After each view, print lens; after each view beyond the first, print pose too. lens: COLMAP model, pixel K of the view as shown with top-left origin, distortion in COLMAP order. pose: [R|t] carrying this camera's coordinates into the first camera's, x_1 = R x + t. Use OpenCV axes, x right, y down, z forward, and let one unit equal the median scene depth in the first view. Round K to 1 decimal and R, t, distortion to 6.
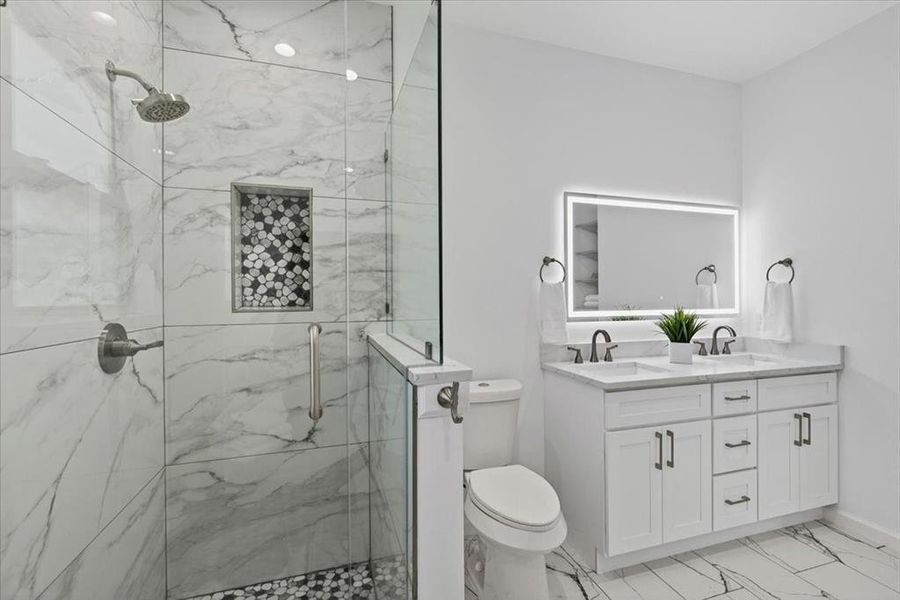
lens RADIAL K [[400.8, 0, 451.2], [0, 400.8, 298.3], [0, 0, 1]] dist [-0.004334, -0.000158]
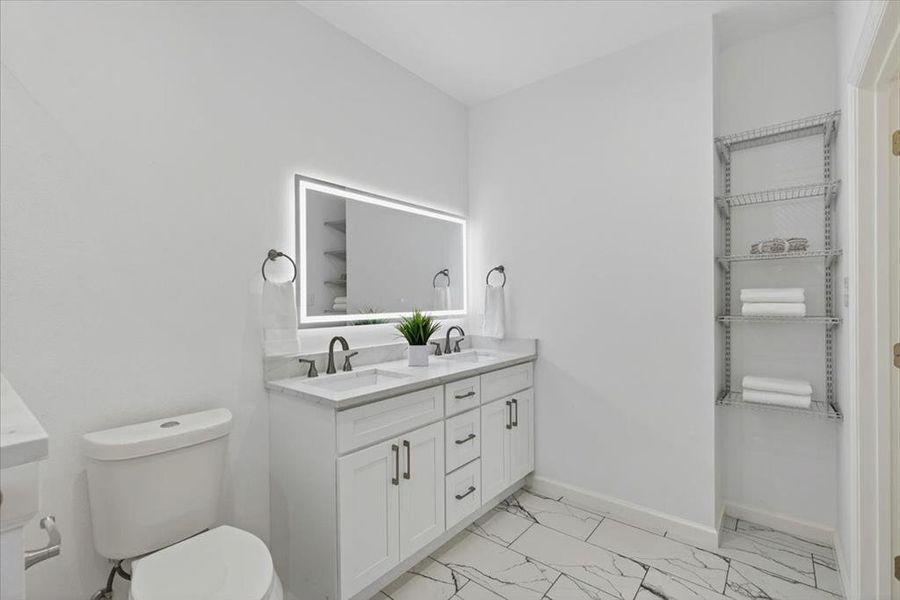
lens RADIAL K [[400.8, 0, 446.4], [0, 400.8, 298.3], [0, 0, 1]] dist [-0.004334, -0.000158]
pose [[0.842822, -0.000102, 0.538193, 0.099646], [0.002981, 0.999986, -0.004479, -0.000880], [-0.538185, 0.005379, 0.842810, 0.126668]]
